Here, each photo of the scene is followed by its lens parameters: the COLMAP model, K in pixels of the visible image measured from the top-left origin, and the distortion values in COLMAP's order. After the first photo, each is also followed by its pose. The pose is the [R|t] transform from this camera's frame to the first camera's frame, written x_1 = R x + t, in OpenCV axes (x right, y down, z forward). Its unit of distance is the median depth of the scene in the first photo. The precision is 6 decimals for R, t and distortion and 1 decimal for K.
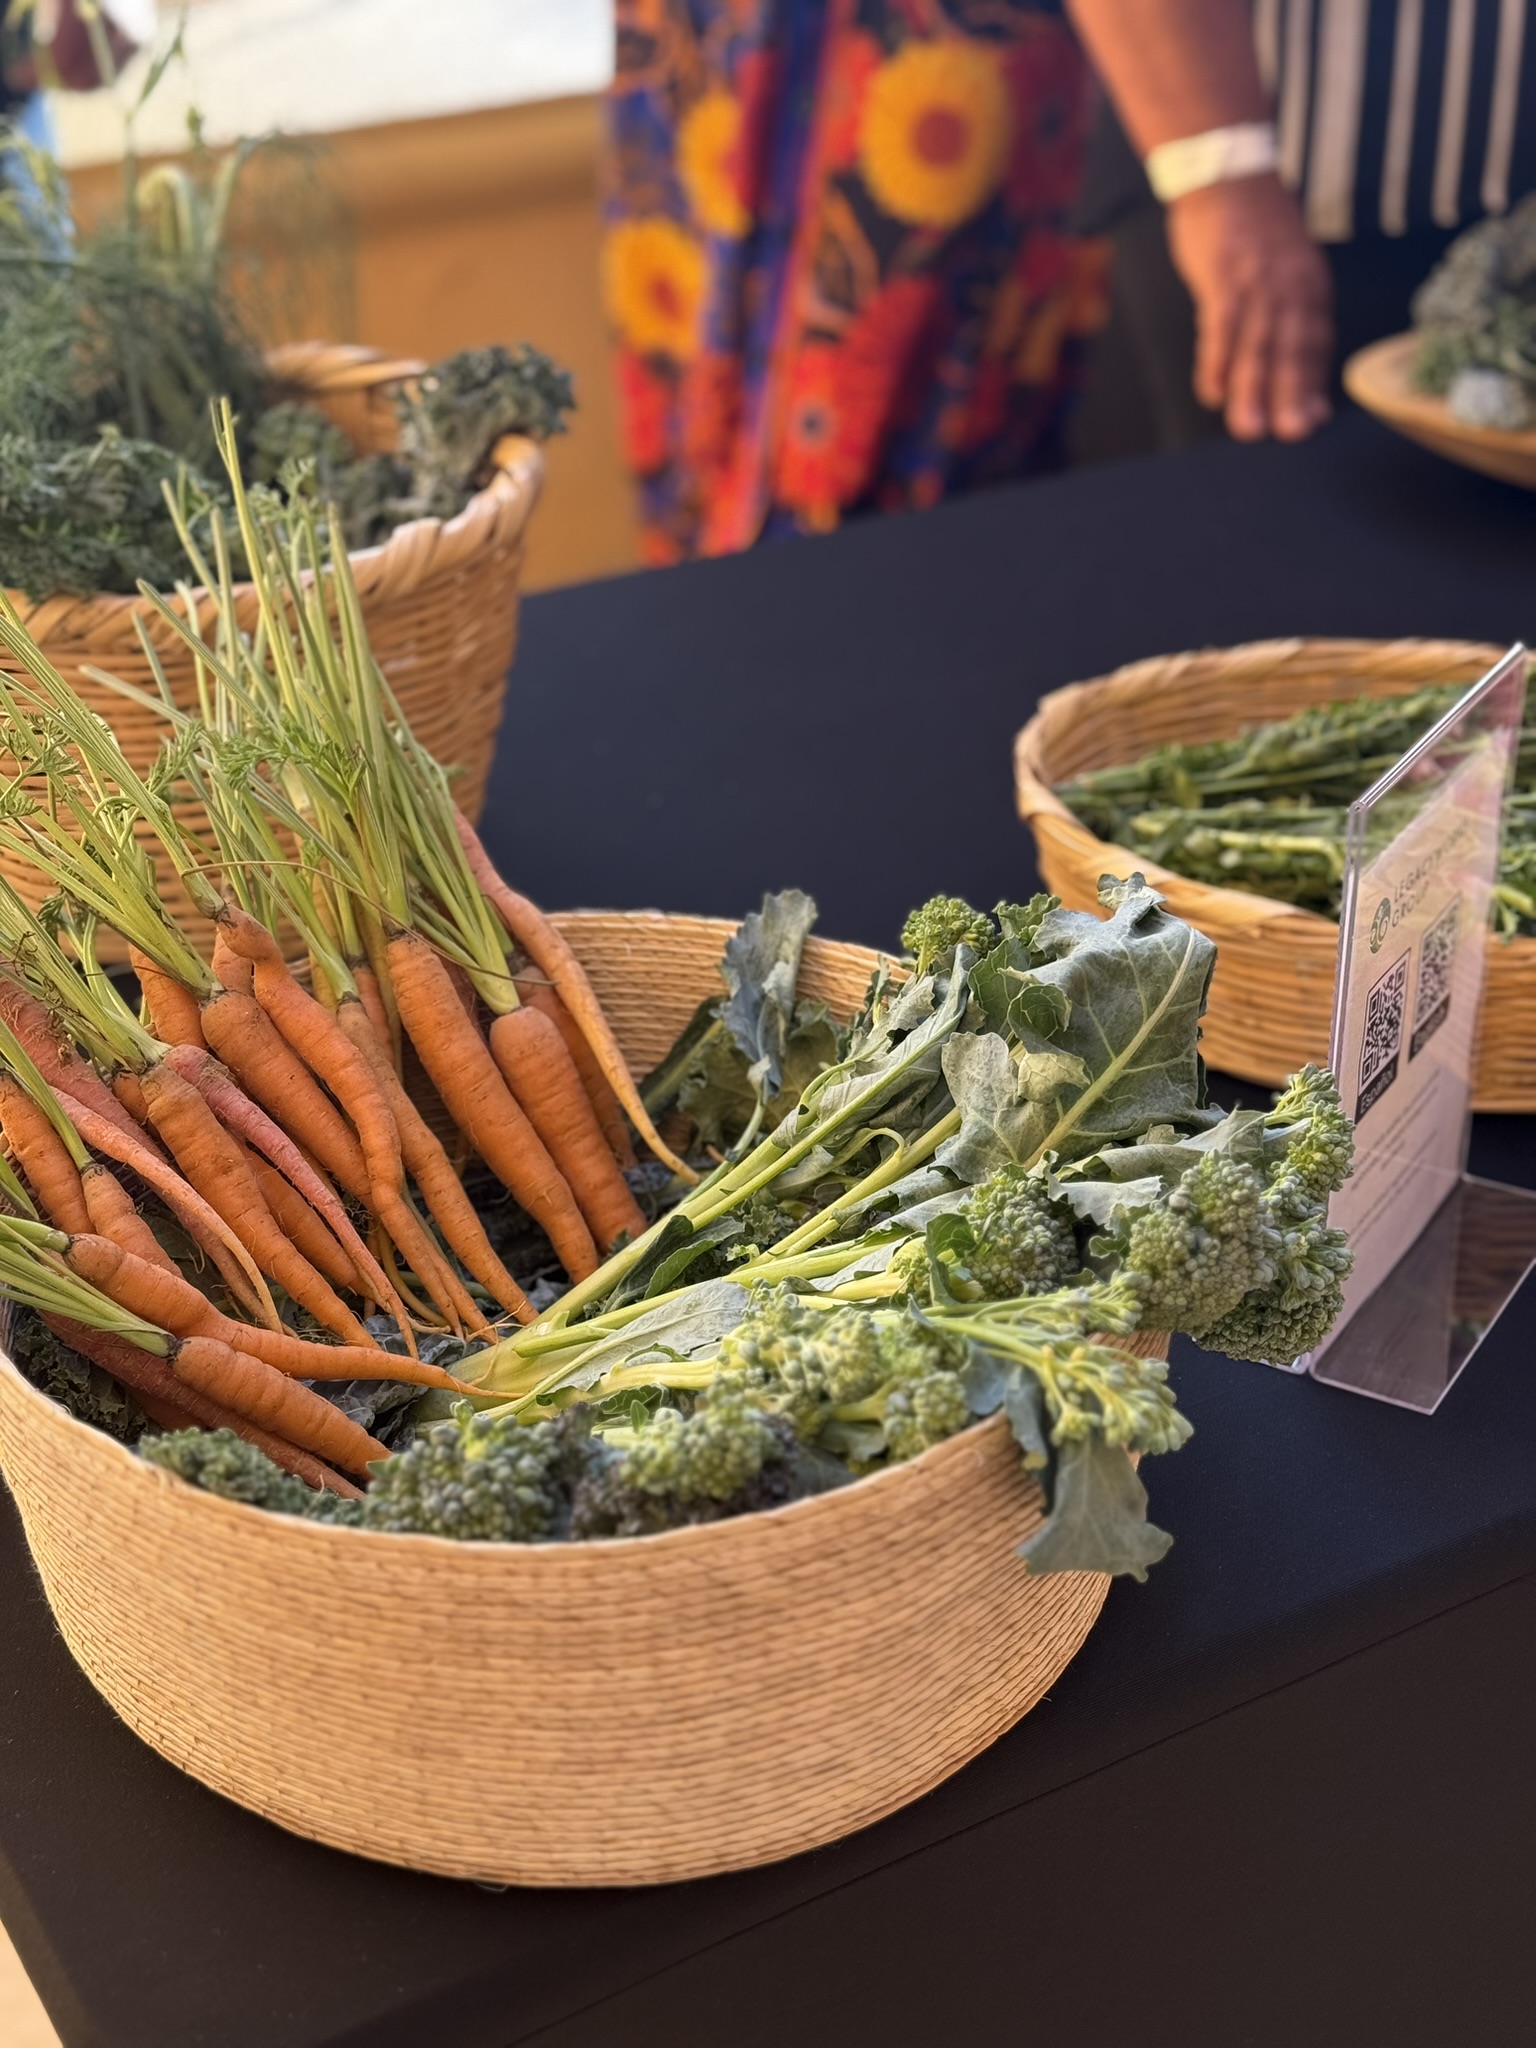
lens RADIAL K [[2859.9, 0, 767.7], [0, 2859.9, 1023.6], [0, 0, 1]] dist [0.002376, 0.000000]
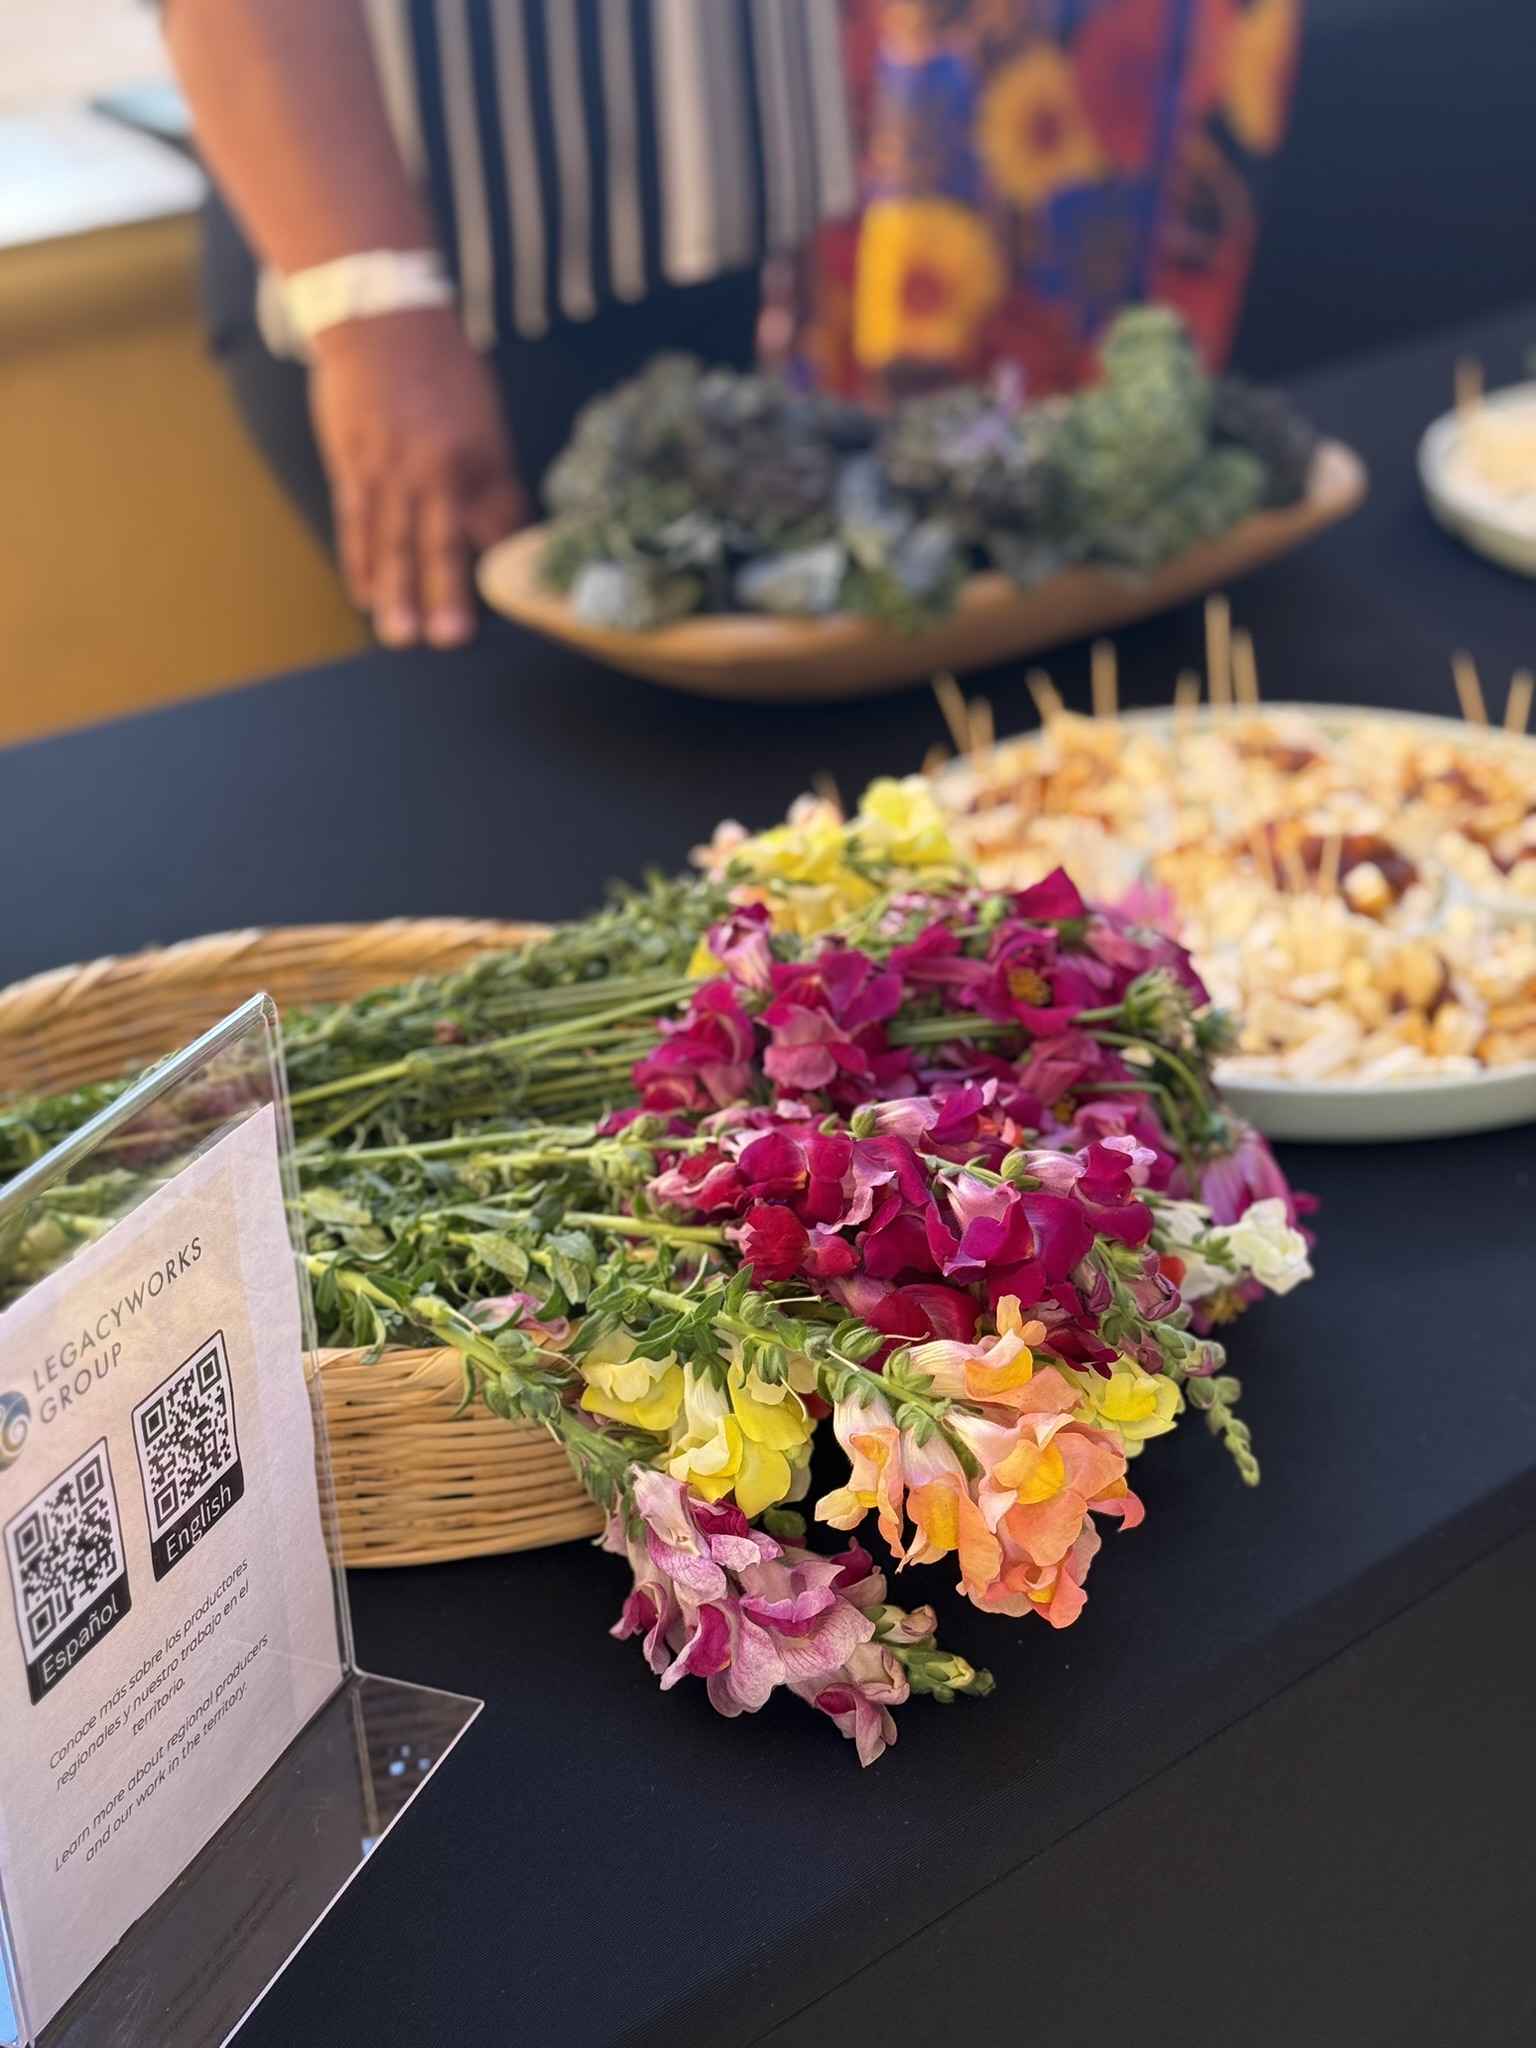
lens RADIAL K [[2869.0, 0, 768.3], [0, 2869.0, 1024.4], [0, 0, 1]] dist [0.147694, 0.000000]
pose [[0.985984, -0.078885, 0.147012, 0.208629], [0.086867, 0.995030, -0.048677, -0.056810], [-0.142442, 0.060765, 0.987936, 0.188710]]
